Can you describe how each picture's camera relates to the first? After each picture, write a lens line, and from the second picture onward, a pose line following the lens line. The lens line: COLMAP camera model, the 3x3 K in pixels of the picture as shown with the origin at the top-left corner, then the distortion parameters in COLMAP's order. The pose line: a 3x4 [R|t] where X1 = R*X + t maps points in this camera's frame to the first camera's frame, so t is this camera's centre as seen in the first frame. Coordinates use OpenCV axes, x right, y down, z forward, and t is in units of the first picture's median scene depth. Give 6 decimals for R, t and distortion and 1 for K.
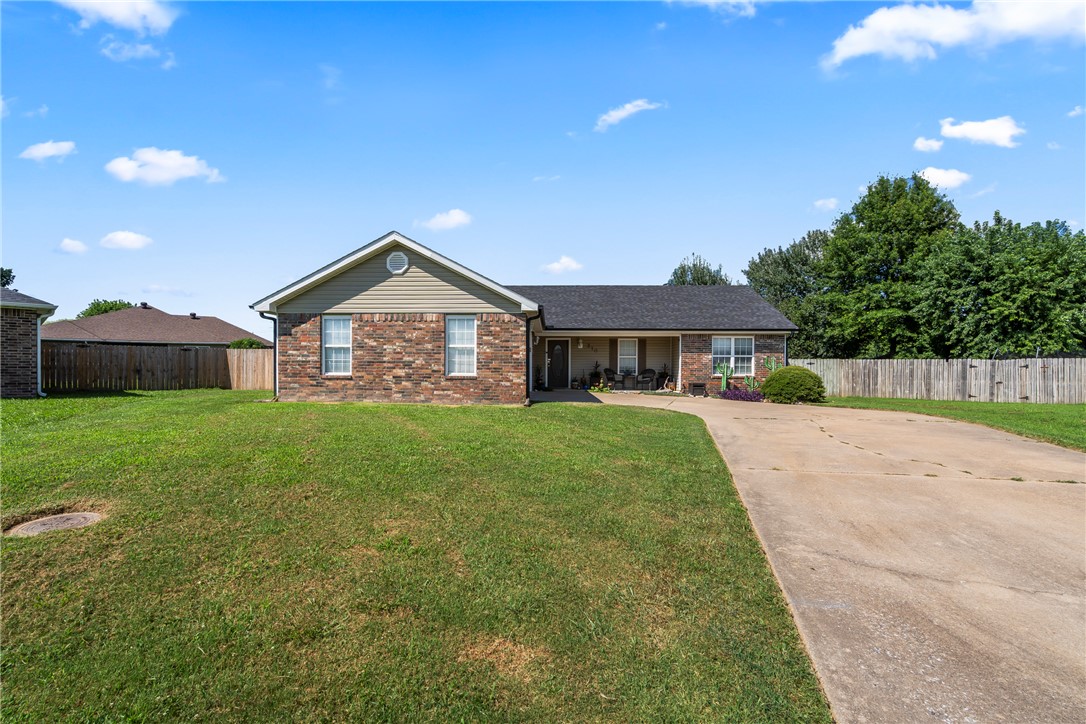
lens RADIAL K [[487.9, 0, 553.4], [0, 487.9, 361.5], [0, 0, 1]] dist [-0.009368, 0.002962]
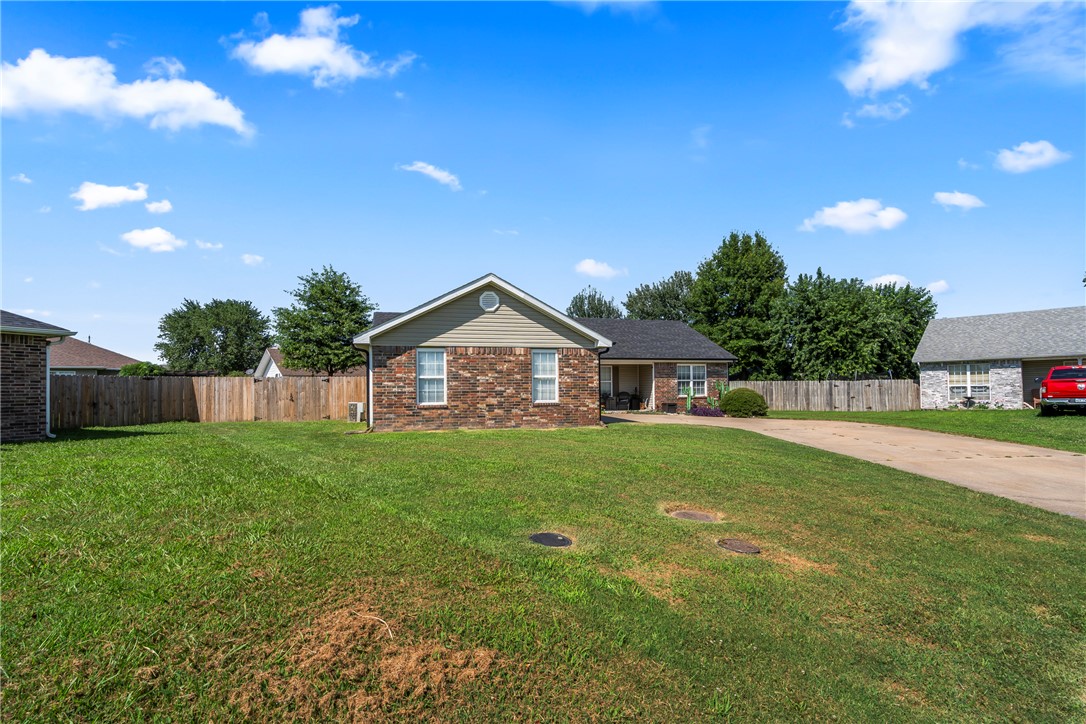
lens RADIAL K [[487.9, 0, 534.4], [0, 487.9, 367.6], [0, 0, 1]] dist [-0.009368, 0.002962]
pose [[0.952511, -0.001846, 0.304499, -0.393317], [0.009629, 0.999664, -0.024061, -0.017784], [-0.304352, 0.025851, 0.952209, -0.053583]]
